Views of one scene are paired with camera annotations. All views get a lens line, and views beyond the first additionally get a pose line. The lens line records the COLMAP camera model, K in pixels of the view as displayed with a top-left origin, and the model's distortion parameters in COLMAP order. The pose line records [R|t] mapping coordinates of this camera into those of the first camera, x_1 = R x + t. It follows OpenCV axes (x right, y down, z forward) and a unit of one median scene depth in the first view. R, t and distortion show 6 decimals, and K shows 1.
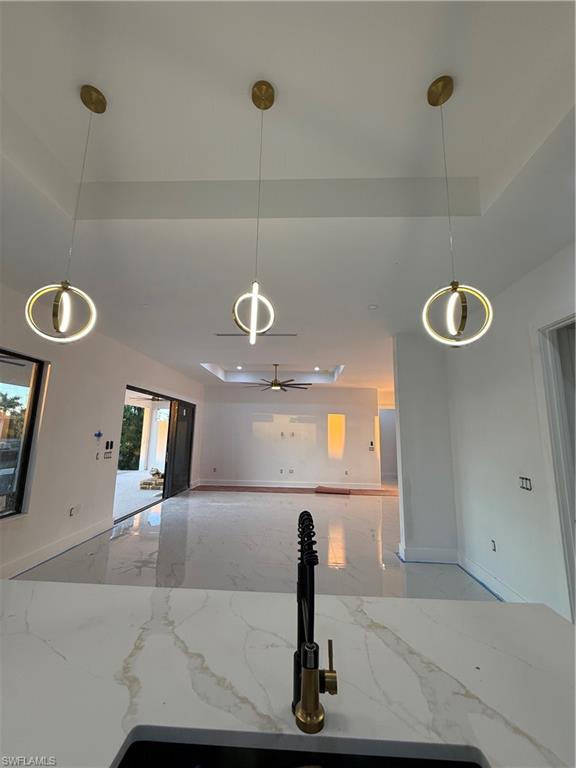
lens RADIAL K [[306.0, 0, 287.2], [0, 306.0, 383.5], [0, 0, 1]] dist [-0.003655, 0.000863]
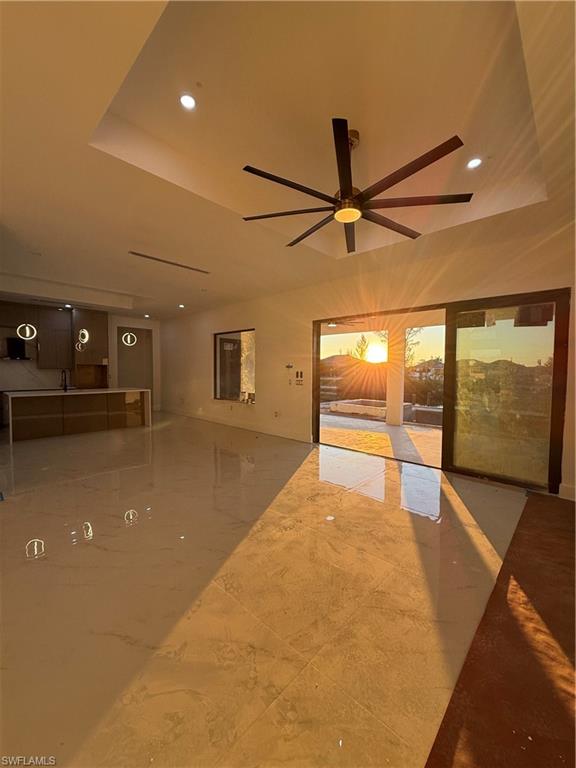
lens RADIAL K [[306.0, 0, 286.8], [0, 306.0, 383.6], [0, 0, 1]] dist [-0.003655, 0.000863]
pose [[-0.656690, 0.008571, -0.754112, 0.379662], [0.103331, 0.991528, -0.078712, 0.322693], [0.747048, -0.129612, -0.652012, 1.727068]]
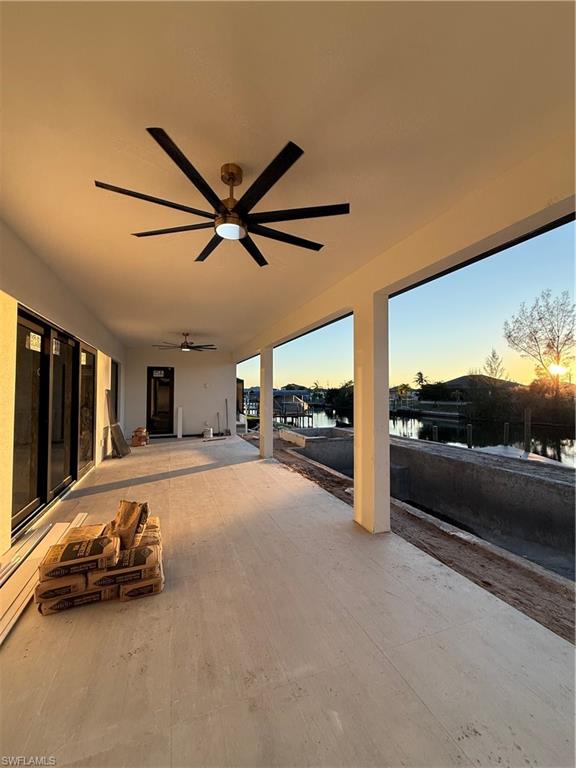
lens RADIAL K [[306.0, 0, 289.3], [0, 306.0, 384.0], [0, 0, 1]] dist [-0.003655, 0.000863]
pose [[-0.915906, -0.035448, -0.399825, -0.859929], [0.044124, 0.981164, -0.188067, 0.418924], [0.398960, -0.189894, -0.897090, 2.425479]]
